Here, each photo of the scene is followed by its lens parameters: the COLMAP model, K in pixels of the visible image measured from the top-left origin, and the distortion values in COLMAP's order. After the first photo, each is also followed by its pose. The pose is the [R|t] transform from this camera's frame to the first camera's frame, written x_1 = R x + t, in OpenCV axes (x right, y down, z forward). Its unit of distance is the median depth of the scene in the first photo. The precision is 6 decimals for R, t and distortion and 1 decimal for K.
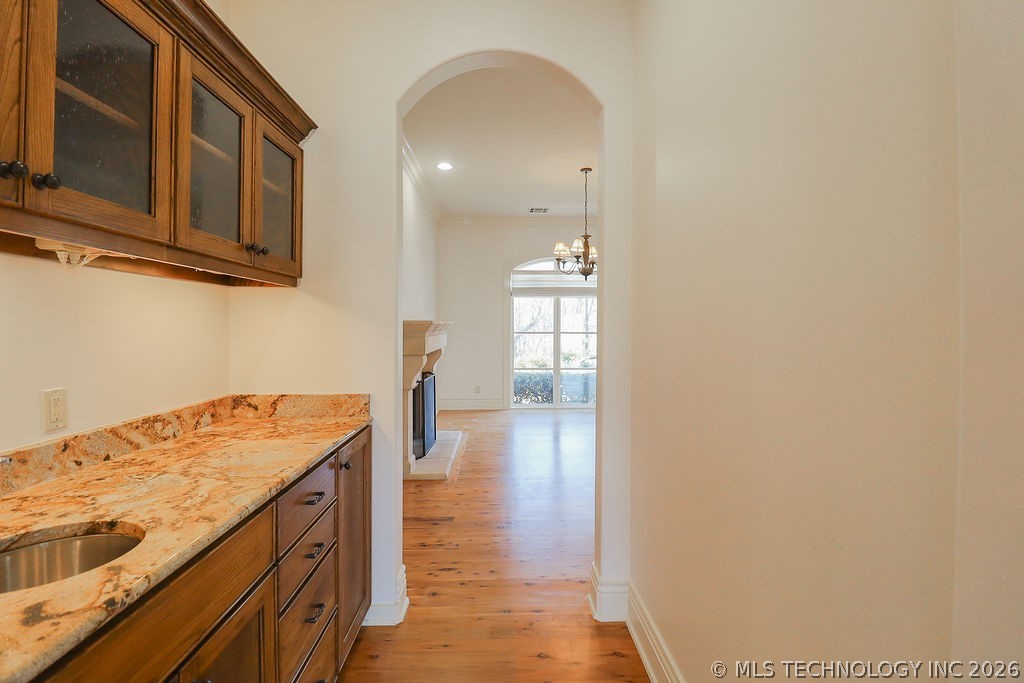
lens RADIAL K [[470.4, 0, 507.0], [0, 470.4, 327.3], [0, 0, 1]] dist [0.010595, -0.016424]
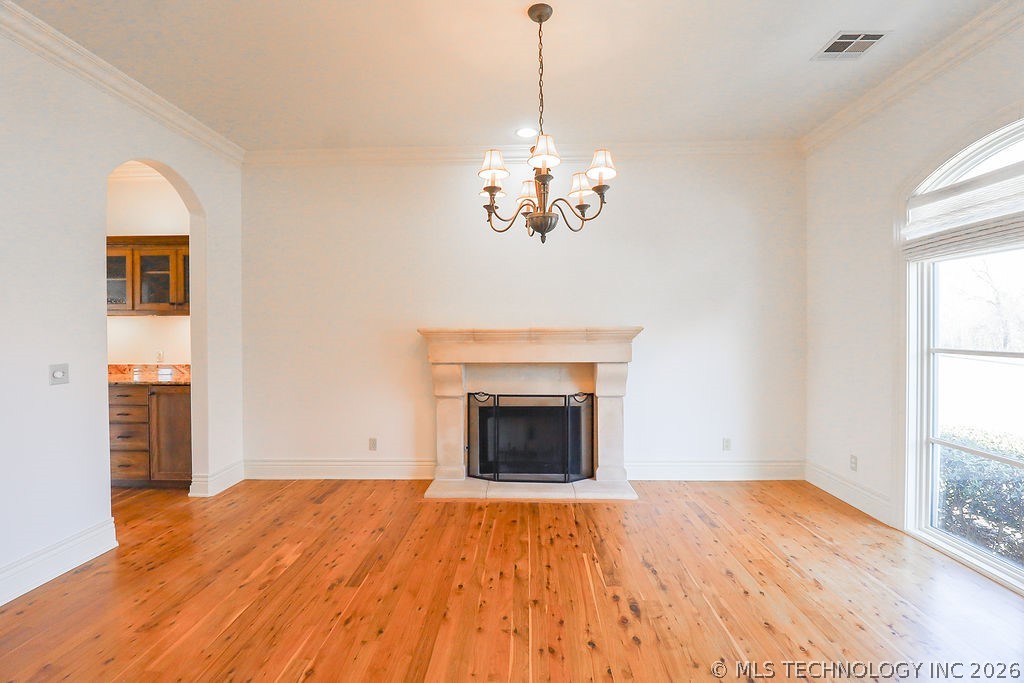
lens RADIAL K [[481.6, 0, 512.1], [0, 481.6, 330.9], [0, 0, 1]] dist [0.012996, -0.015878]
pose [[-0.053251, 0.000951, -0.998581, 0.450908], [-0.001269, 0.999999, 0.001020, -0.004949], [0.998580, 0.001321, -0.053250, 0.675248]]
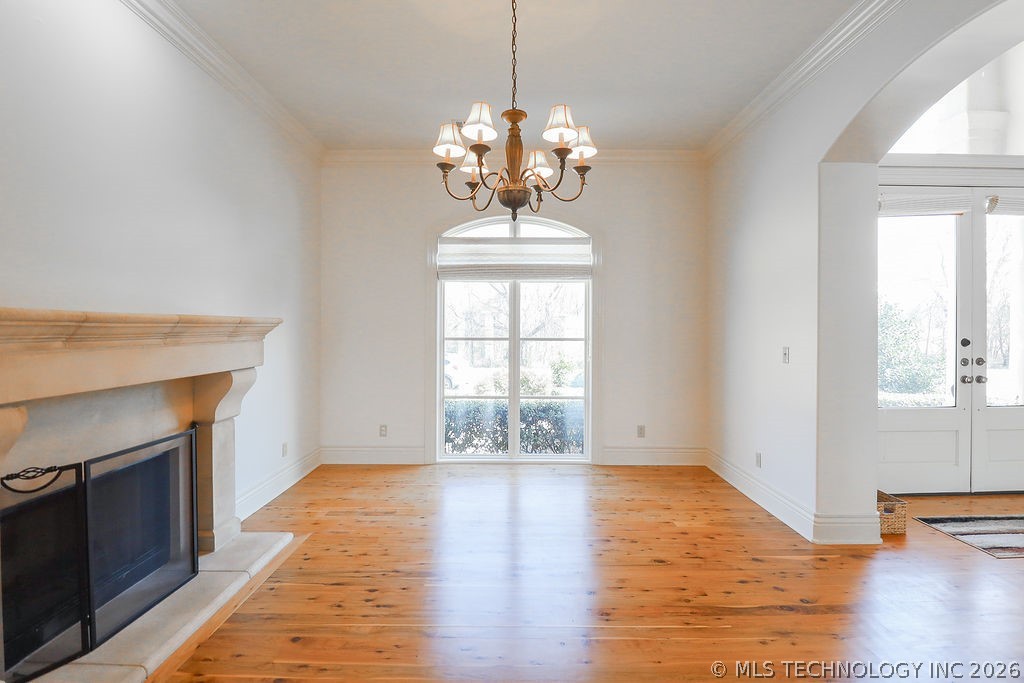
lens RADIAL K [[470.4, 0, 507.0], [0, 470.4, 327.3], [0, 0, 1]] dist [0.010595, -0.016424]
pose [[0.999241, 0.001131, -0.038934, 0.122138], [-0.001456, 0.999964, -0.008313, 0.001327], [0.038923, 0.008364, 0.999207, 0.392369]]
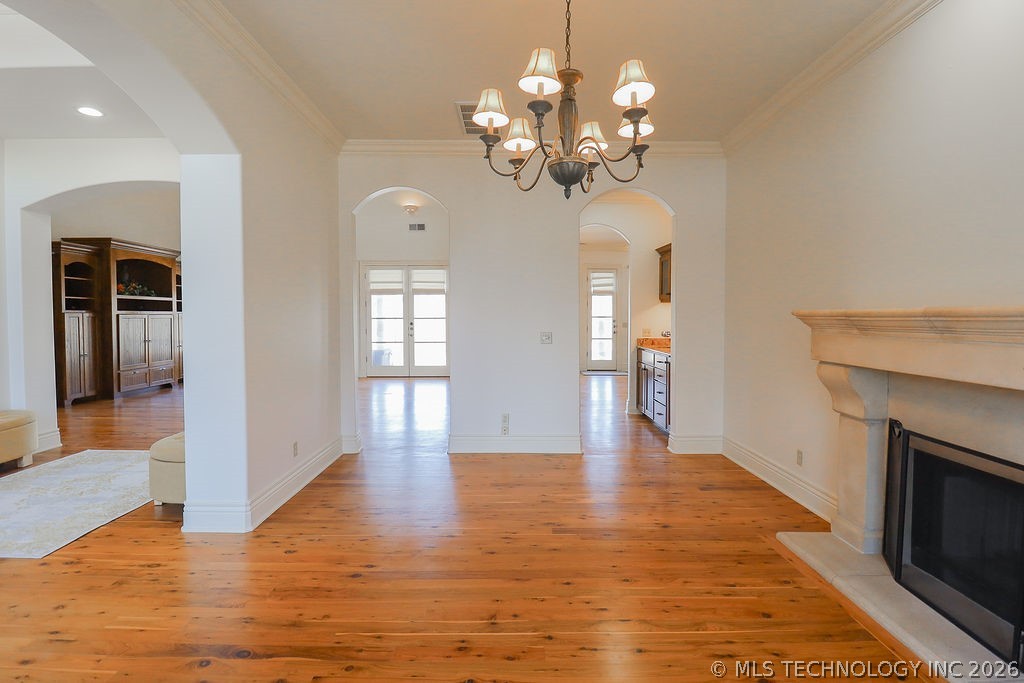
lens RADIAL K [[481.6, 0, 512.1], [0, 481.6, 330.9], [0, 0, 1]] dist [0.012996, -0.015878]
pose [[-0.999591, -0.001571, 0.028538, 0.137287], [-0.000542, 0.999351, 0.036029, -0.004994], [-0.028576, 0.035998, -0.998943, 0.944293]]
